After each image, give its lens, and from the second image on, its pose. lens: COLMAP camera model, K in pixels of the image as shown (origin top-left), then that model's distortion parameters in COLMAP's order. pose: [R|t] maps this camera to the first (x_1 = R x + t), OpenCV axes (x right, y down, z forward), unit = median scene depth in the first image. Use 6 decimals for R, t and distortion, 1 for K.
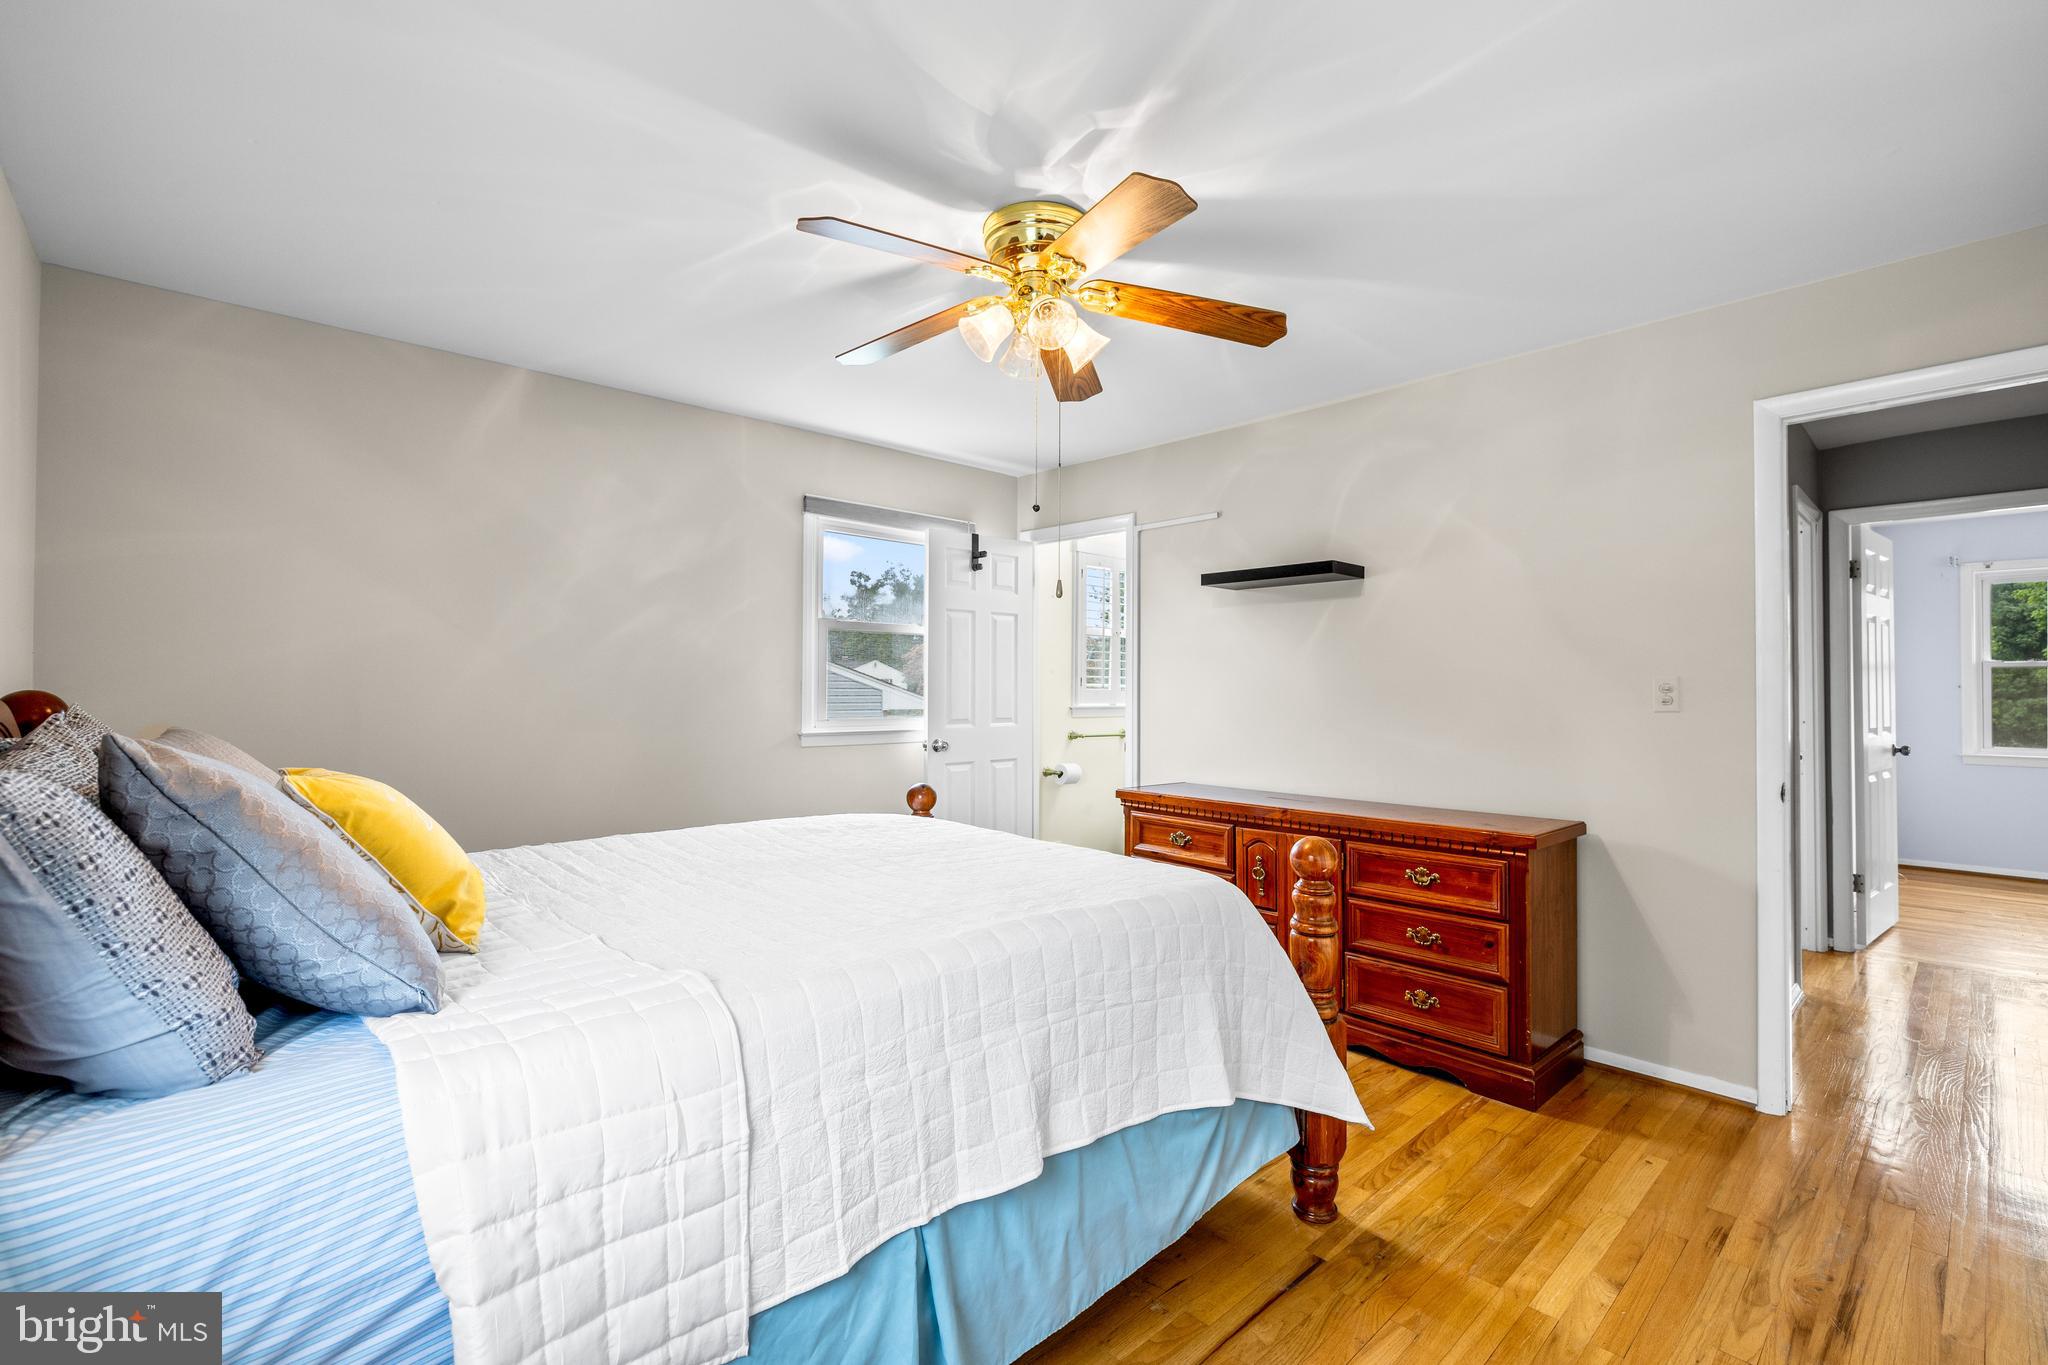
lens RADIAL K [[896.6, 0, 1033.0], [0, 896.6, 675.6], [0, 0, 1]] dist [0.000844, -0.000026]
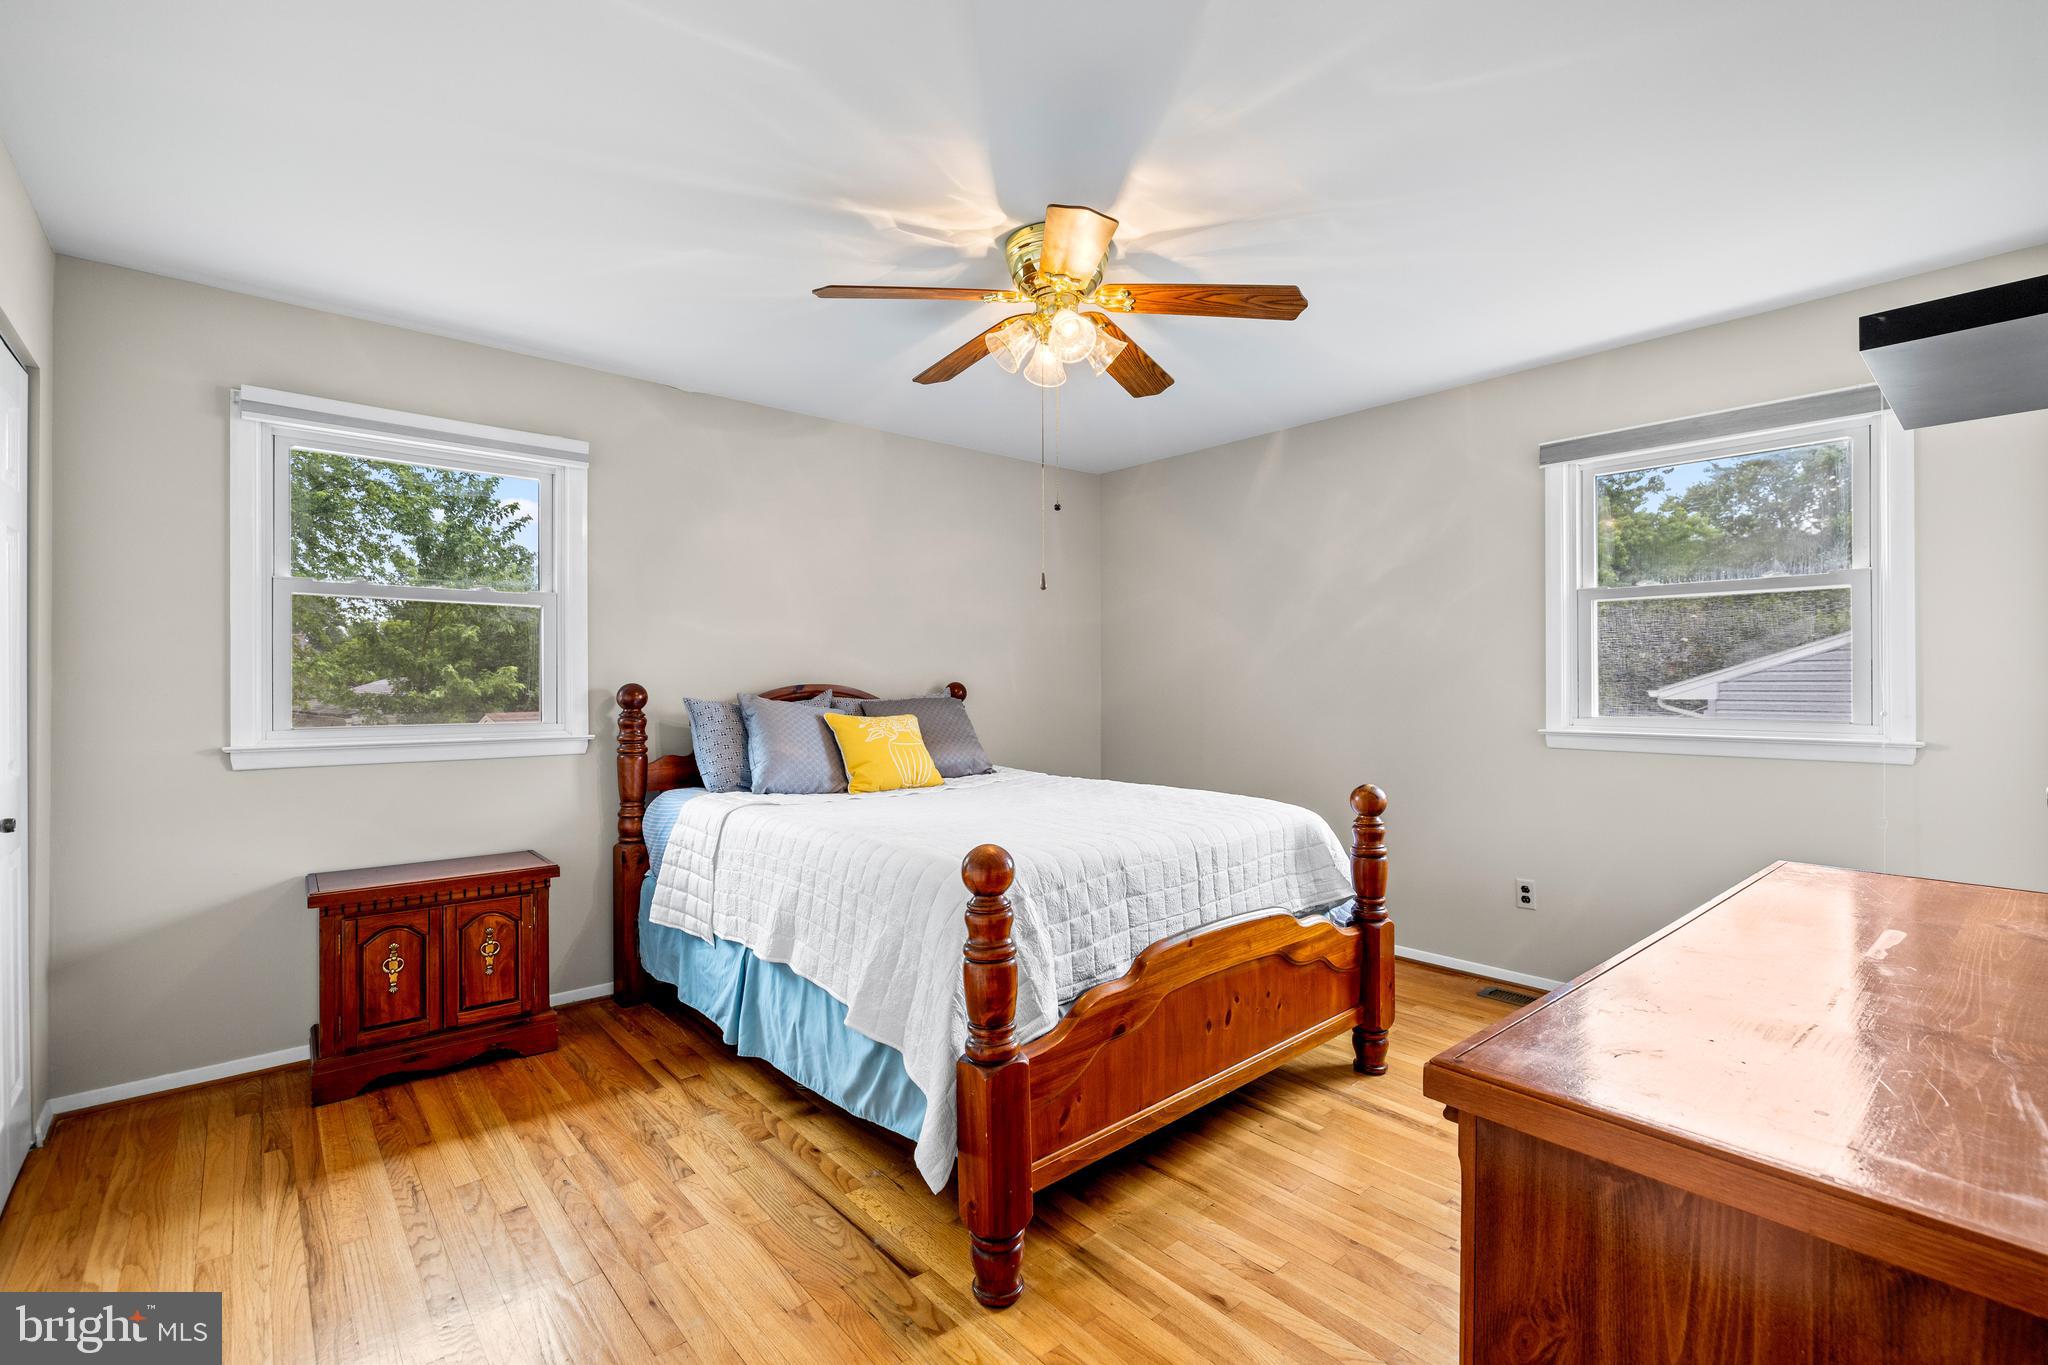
lens RADIAL K [[896.6, 0, 1033.0], [0, 896.6, 675.6], [0, 0, 1]] dist [0.000844, -0.000026]
pose [[-0.025176, -0.012904, -0.999600, 0.793464], [0.010548, 0.999858, -0.013173, 0.024743], [0.999627, -0.010875, -0.025037, 0.727623]]
